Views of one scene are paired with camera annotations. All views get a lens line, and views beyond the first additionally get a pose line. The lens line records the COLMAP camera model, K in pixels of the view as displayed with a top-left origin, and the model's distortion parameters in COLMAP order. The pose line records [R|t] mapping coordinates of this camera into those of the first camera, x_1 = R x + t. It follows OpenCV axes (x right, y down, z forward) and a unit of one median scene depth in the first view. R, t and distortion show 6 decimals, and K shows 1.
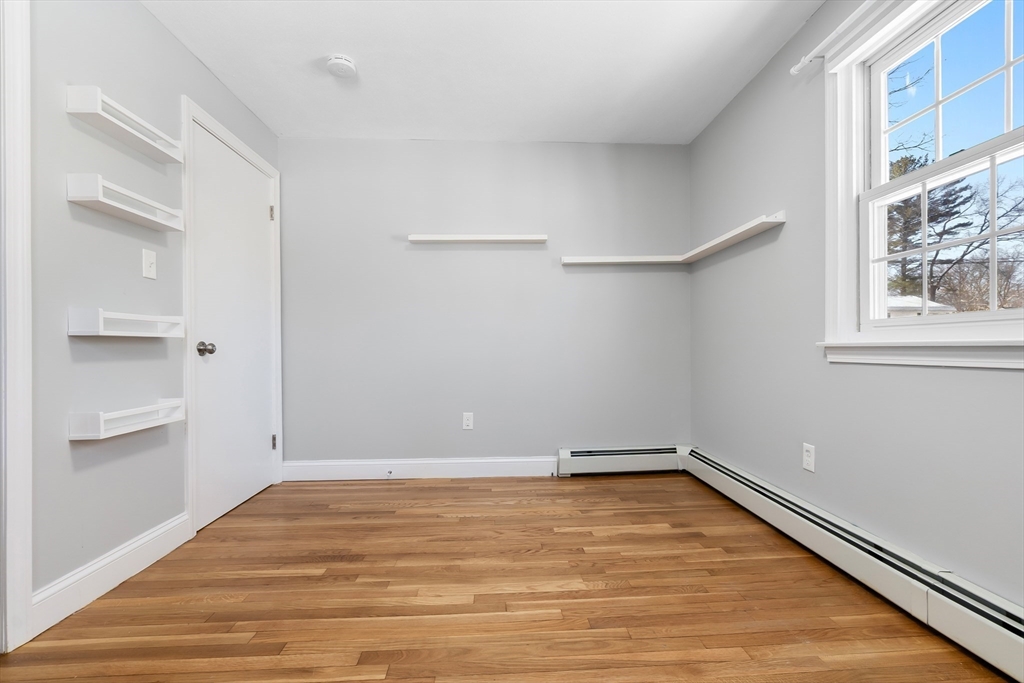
lens RADIAL K [[447.3, 0, 512.0], [0, 447.3, 341.5], [0, 0, 1]] dist [-0.000506, -0.000115]
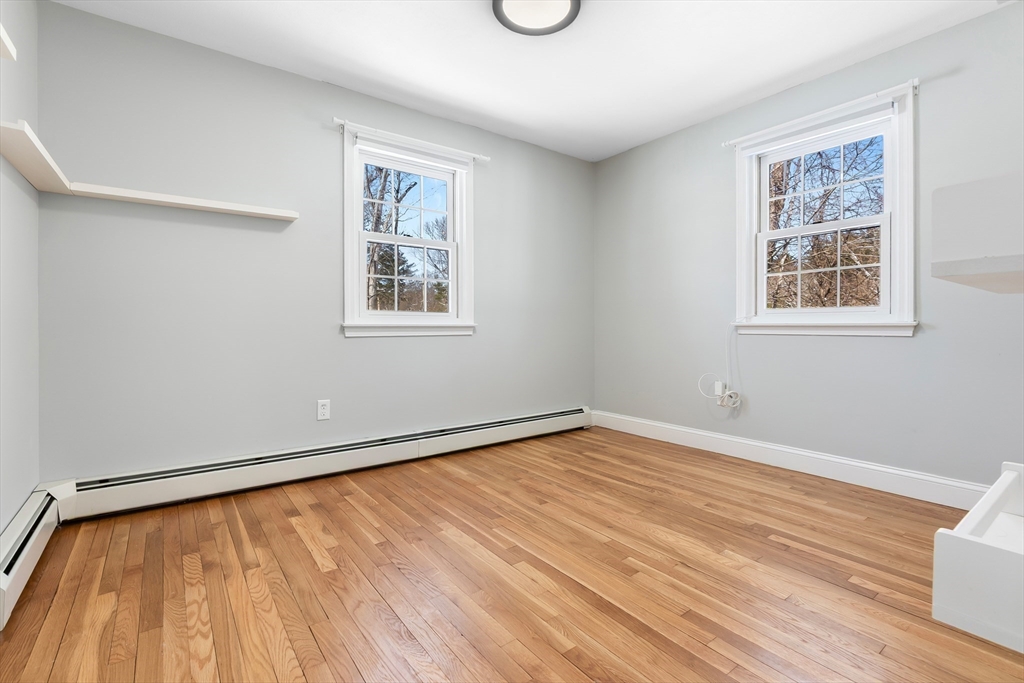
lens RADIAL K [[466.0, 0, 514.6], [0, 466.0, 329.0], [0, 0, 1]] dist [-0.000123, -0.000006]
pose [[-0.560626, 0.000142, 0.828069, -0.808653], [-0.009328, 0.999935, -0.006487, 0.022265], [-0.828016, -0.011361, -0.560589, 1.323225]]
